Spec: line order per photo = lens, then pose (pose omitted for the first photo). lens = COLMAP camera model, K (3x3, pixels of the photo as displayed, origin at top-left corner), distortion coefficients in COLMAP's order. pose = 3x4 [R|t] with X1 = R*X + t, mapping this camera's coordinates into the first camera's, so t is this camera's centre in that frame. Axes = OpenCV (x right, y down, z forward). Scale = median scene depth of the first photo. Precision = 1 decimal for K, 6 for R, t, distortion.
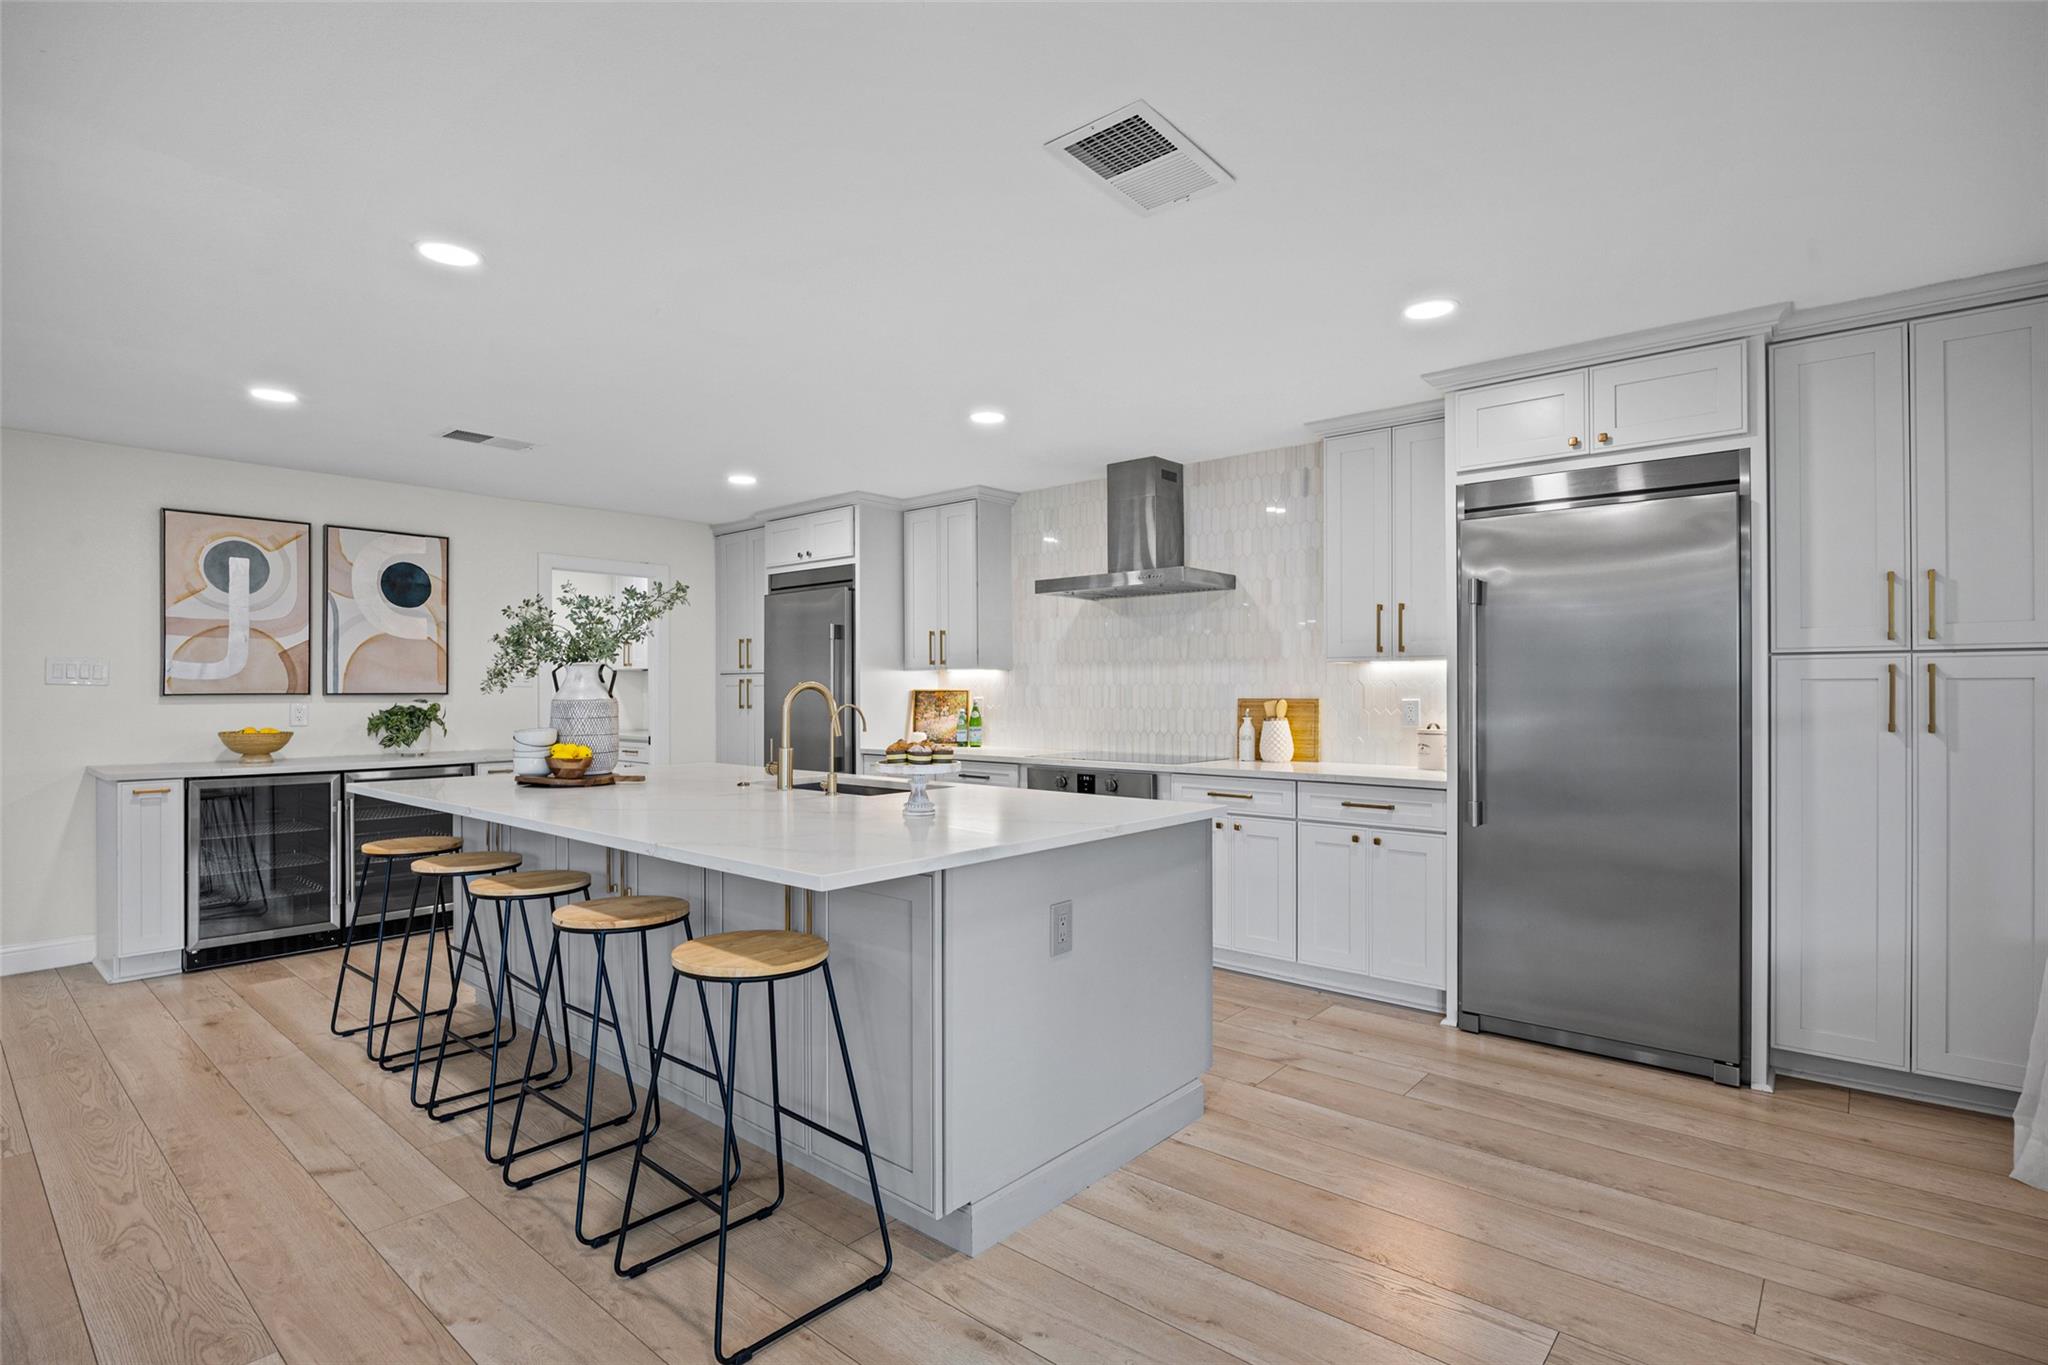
lens RADIAL K [[987.9, 0, 1024.0], [0, 987.9, 682.5], [0, 0, 1]] dist [0.000334, -0.000057]
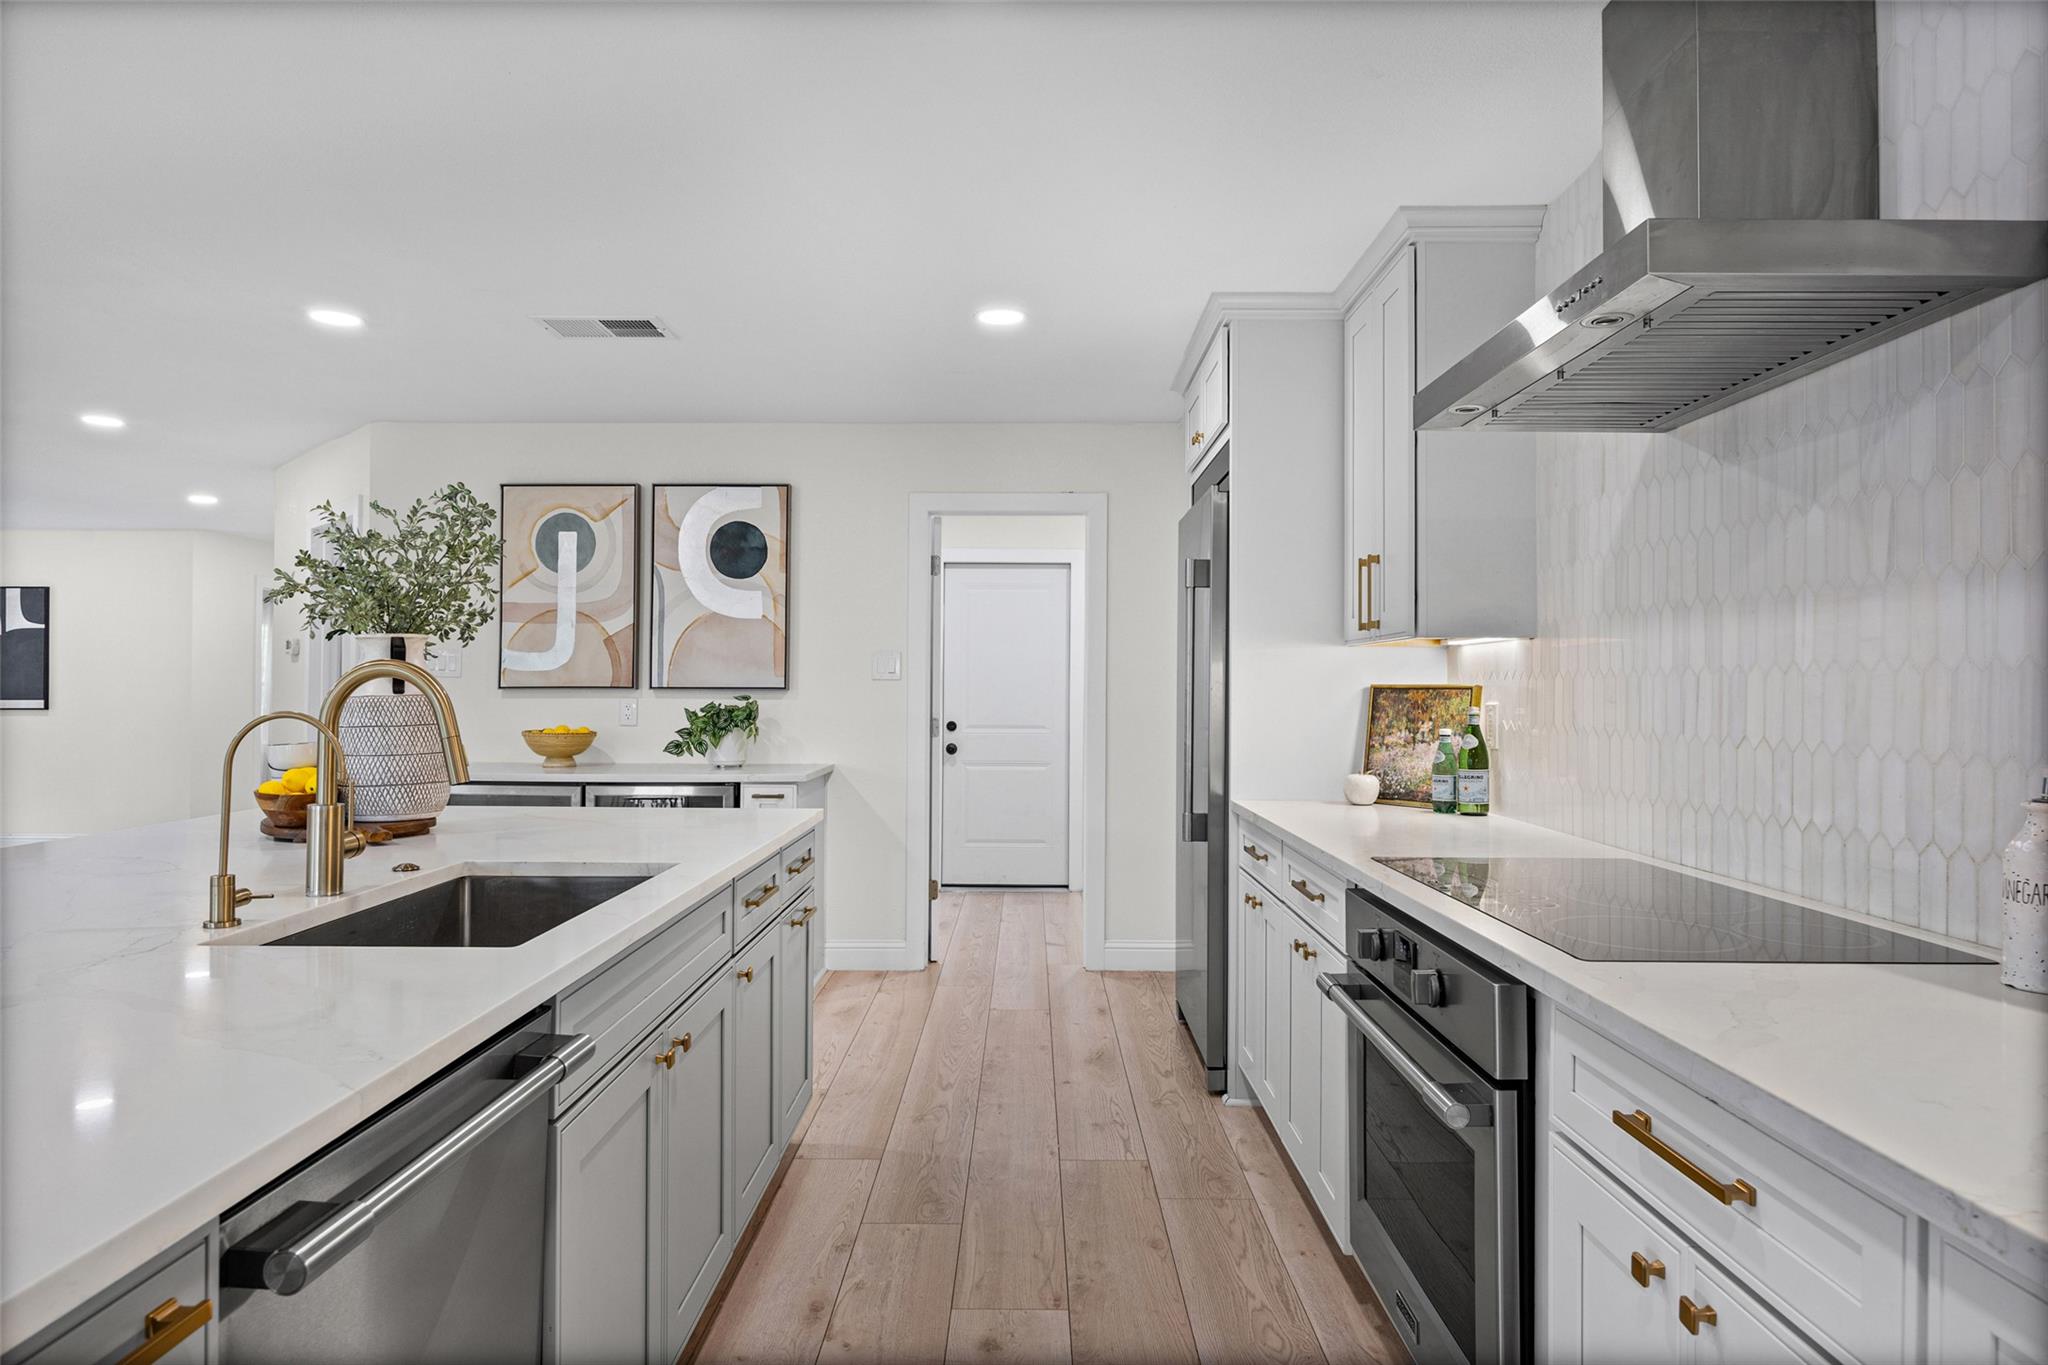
lens RADIAL K [[1196.1, 0, 1024.0], [0, 1196.1, 682.5], [0, 0, 1]] dist [-0.001411, -0.000639]
pose [[0.654308, 0.000482, -0.756228, 0.255592], [0.001325, 0.999998, 0.001784, 0.005623], [0.756227, -0.002170, 0.654306, 0.576629]]
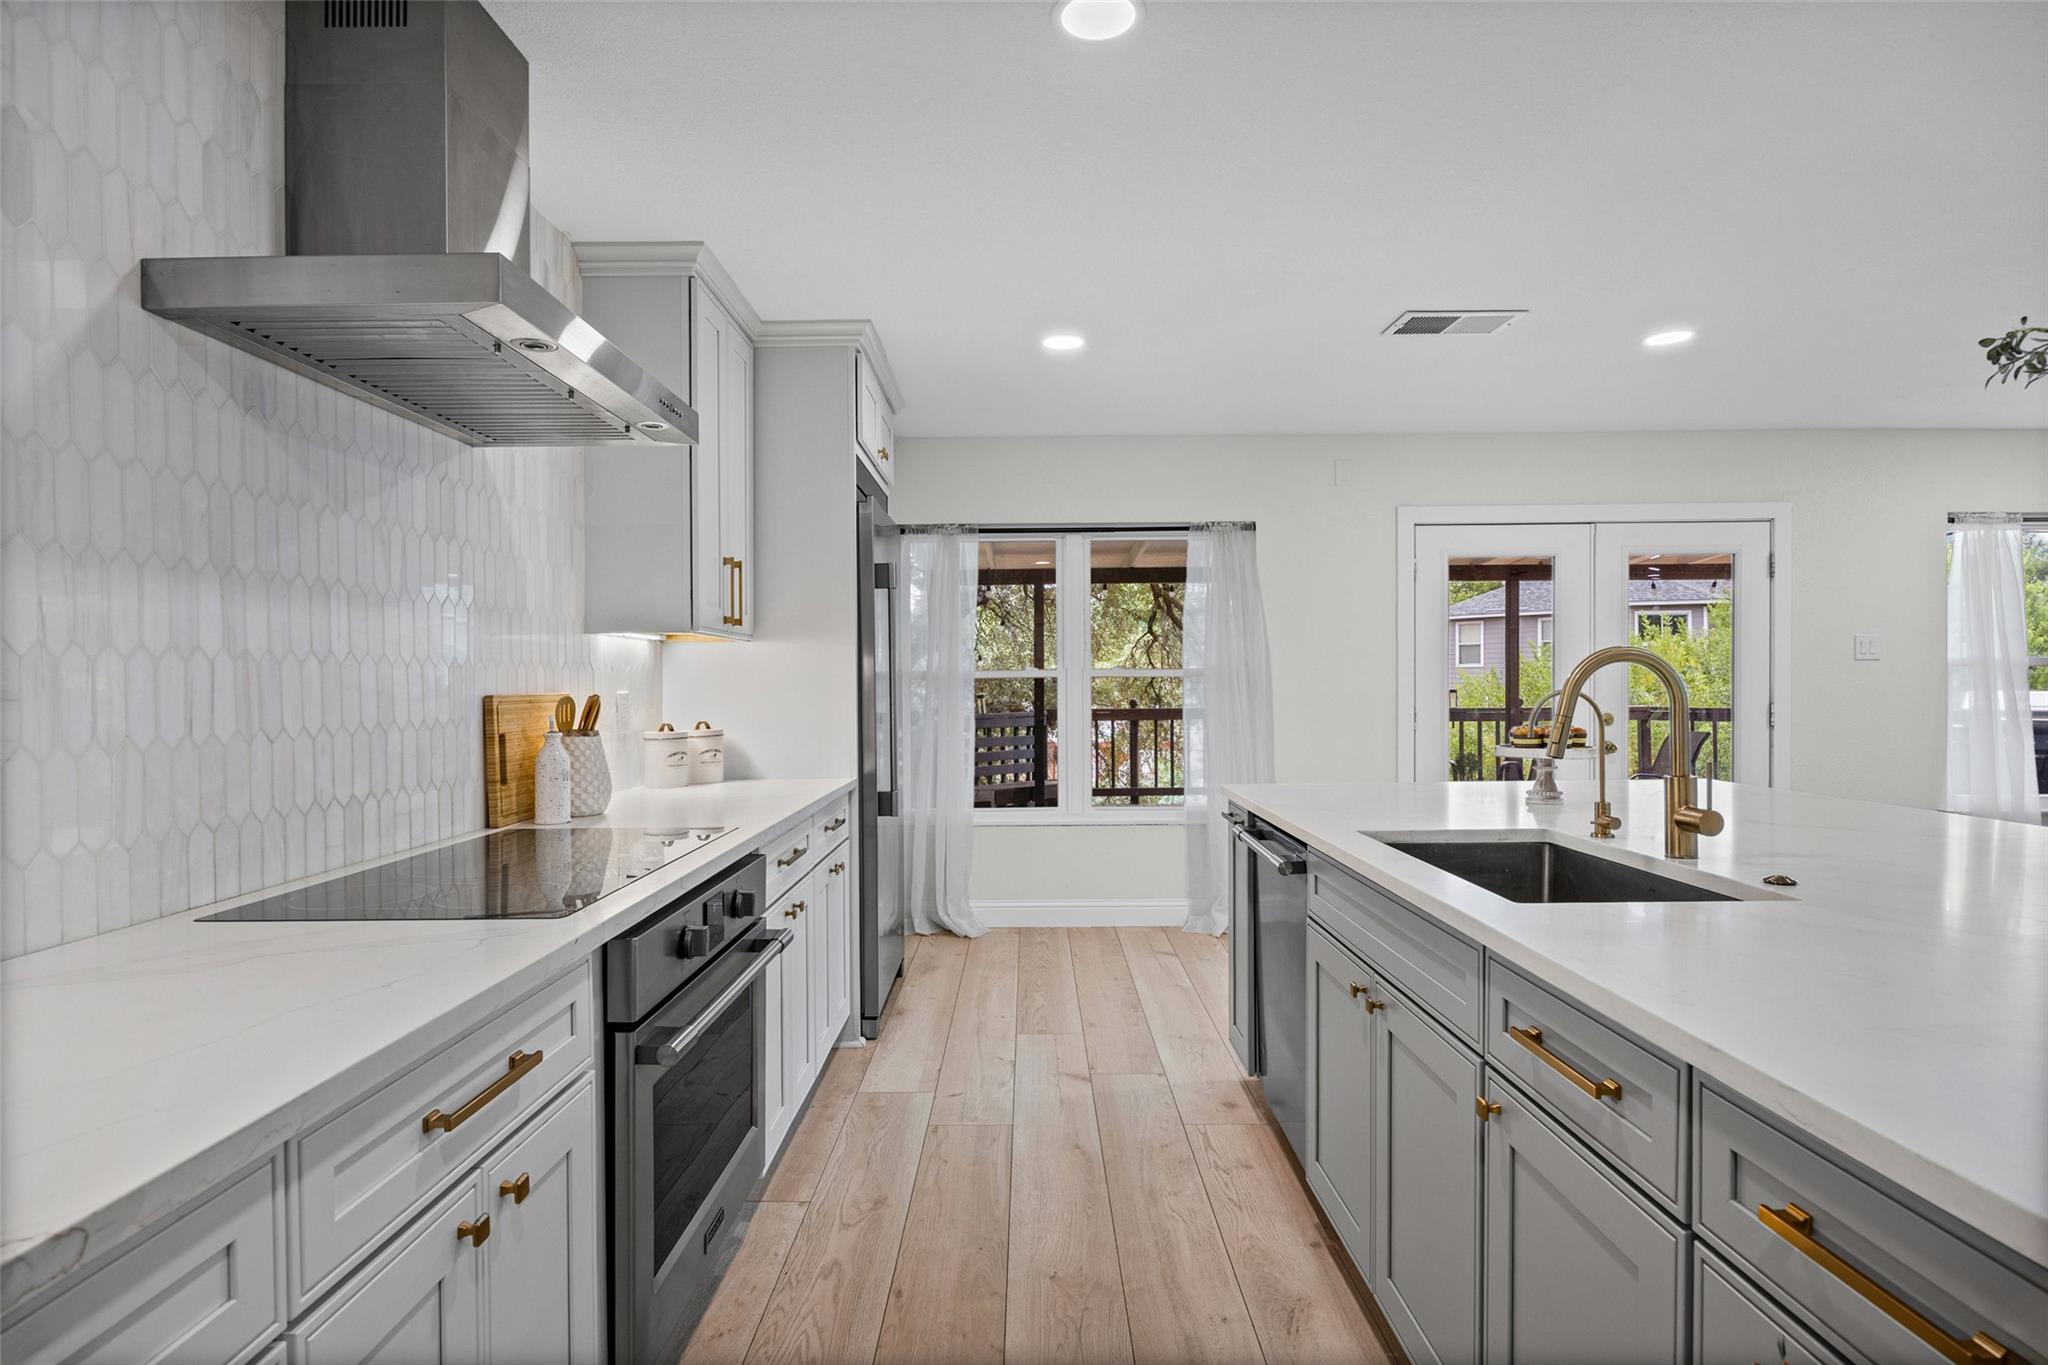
lens RADIAL K [[1085.4, 0, 1024.0], [0, 1085.4, 682.5], [0, 0, 1]] dist [0.001070, 0.000195]
pose [[-0.652279, -0.000044, 0.757979, -0.295054], [-0.004869, 0.999980, -0.004131, 0.010653], [-0.757963, -0.006385, -0.652266, 1.064634]]
